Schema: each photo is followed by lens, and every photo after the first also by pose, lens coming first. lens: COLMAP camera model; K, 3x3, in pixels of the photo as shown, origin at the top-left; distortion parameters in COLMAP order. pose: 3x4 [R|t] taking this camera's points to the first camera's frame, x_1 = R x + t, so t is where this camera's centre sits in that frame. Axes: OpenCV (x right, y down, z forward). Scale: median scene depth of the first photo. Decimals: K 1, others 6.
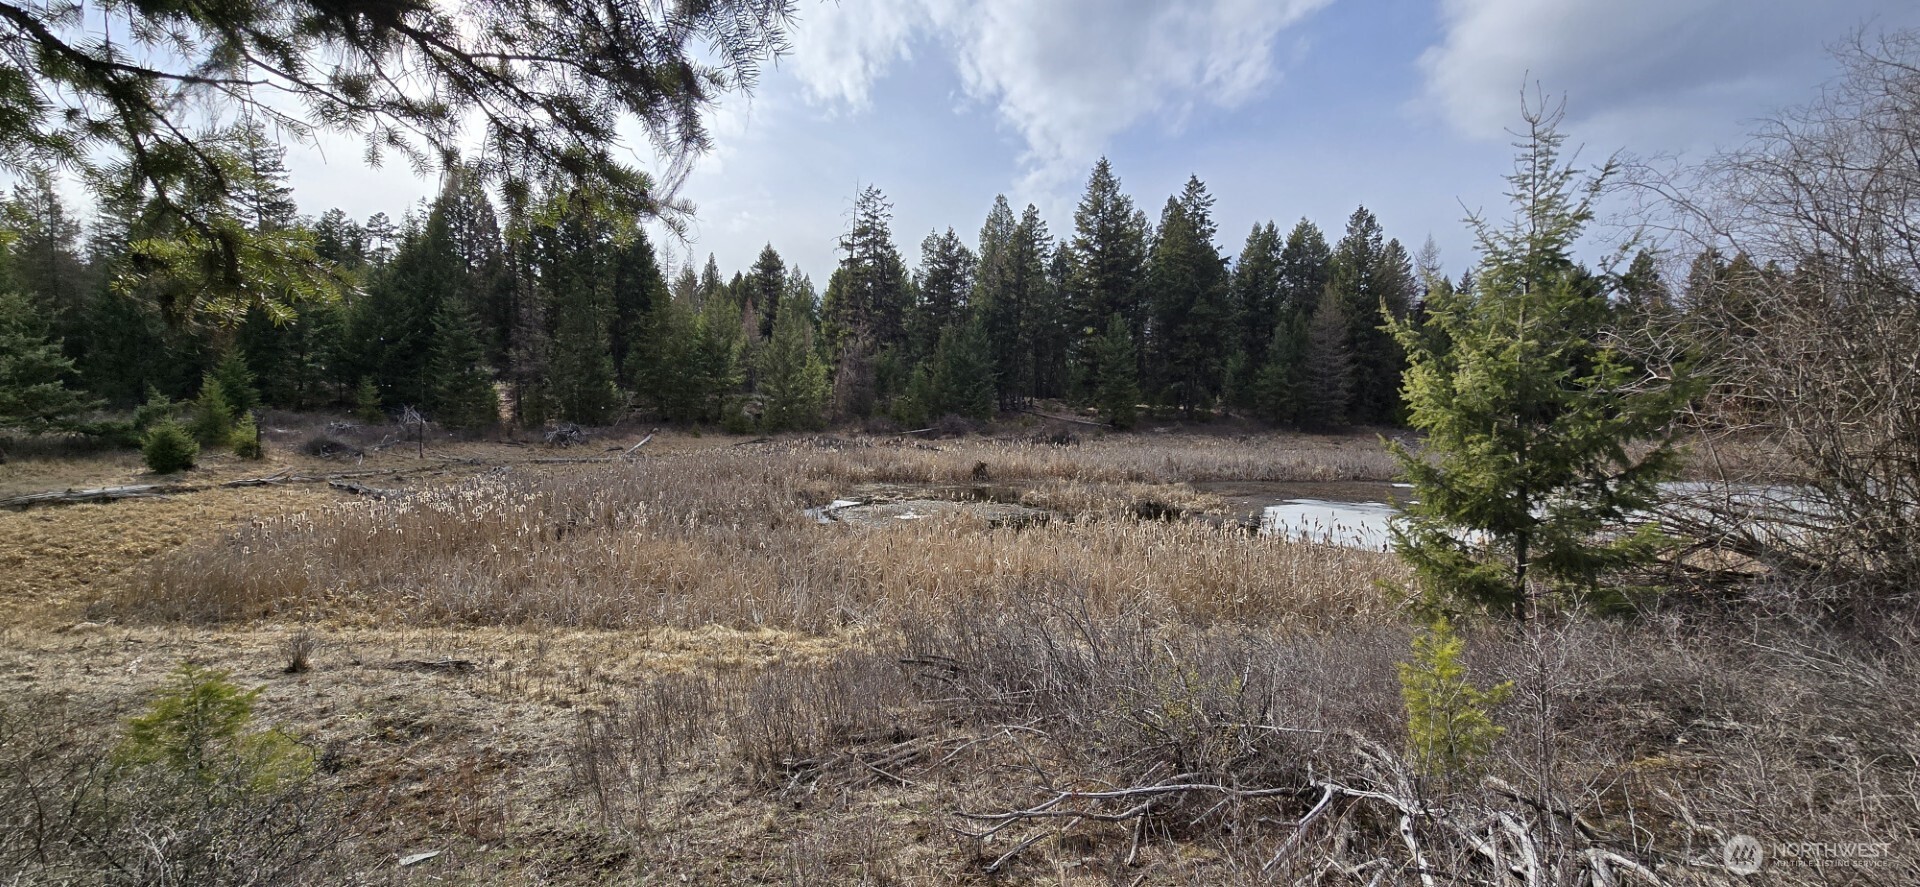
lens RADIAL K [[783.9, 0, 953.3], [0, 783.9, 450.0], [0, 0, 1]] dist [-0.002186, 0.000196]
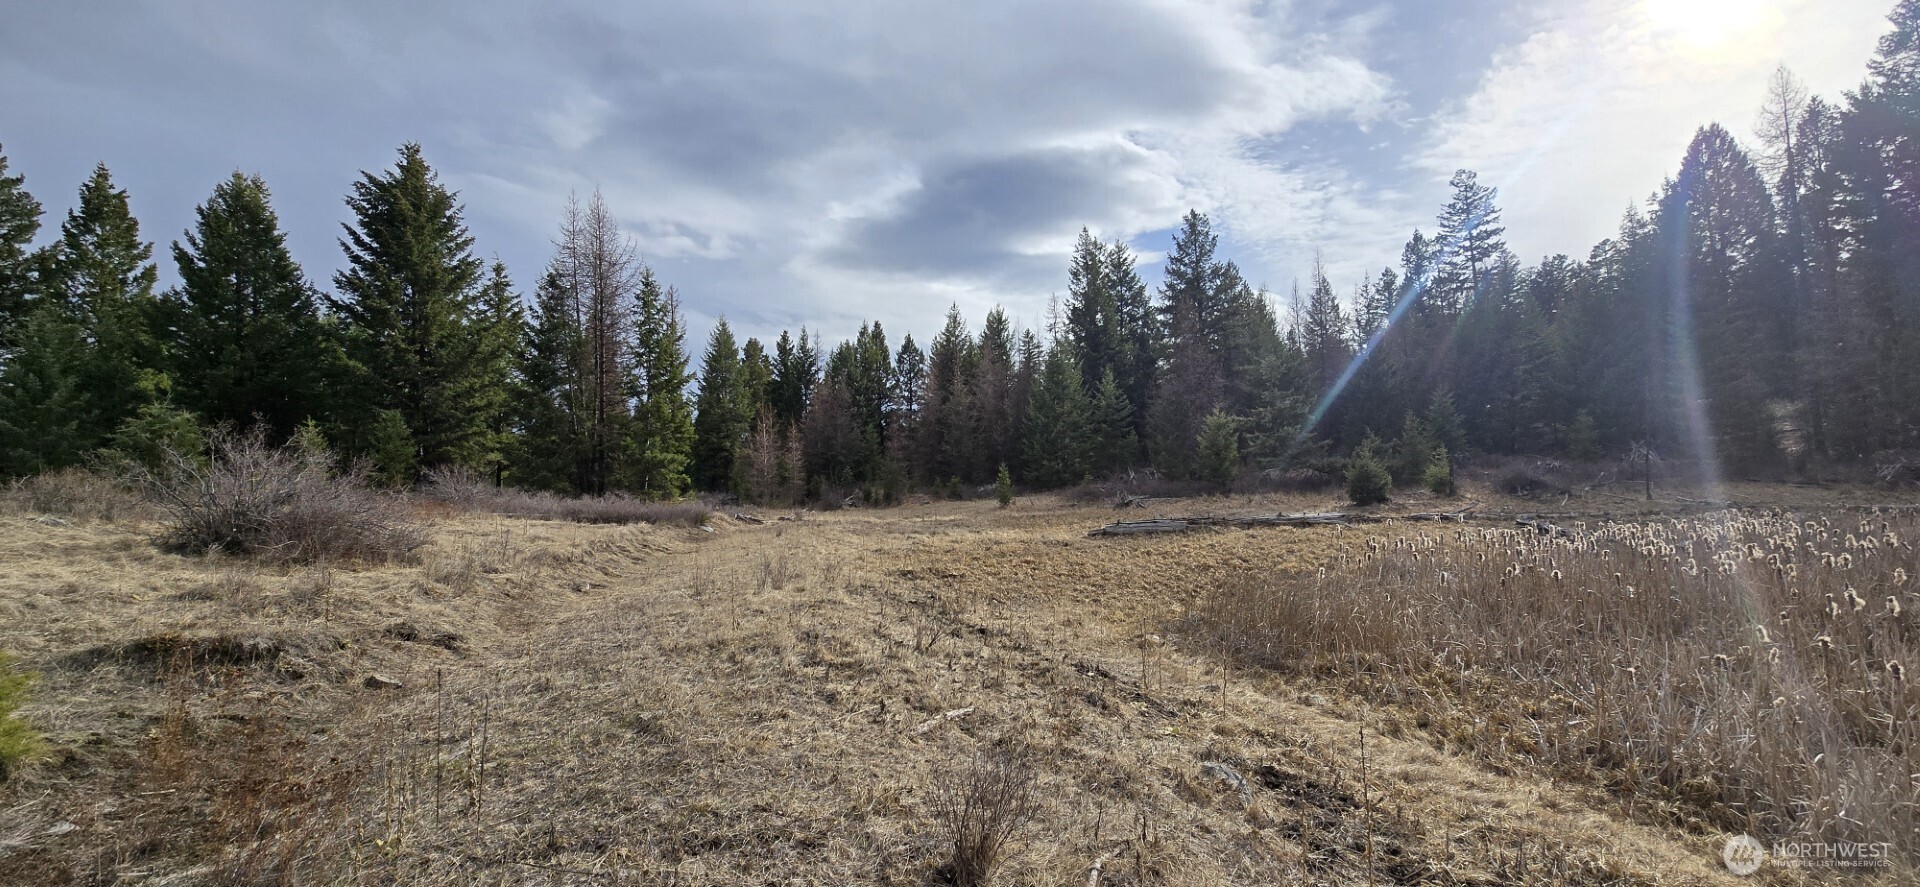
lens RADIAL K [[783.9, 0, 963.8], [0, 783.9, 447.2], [0, 0, 1]] dist [-0.002186, 0.000196]
pose [[0.234426, -0.060486, -0.970250, -0.132012], [-0.027310, 0.997259, -0.068768, 0.032836], [0.971750, 0.042618, 0.232131, 0.232989]]
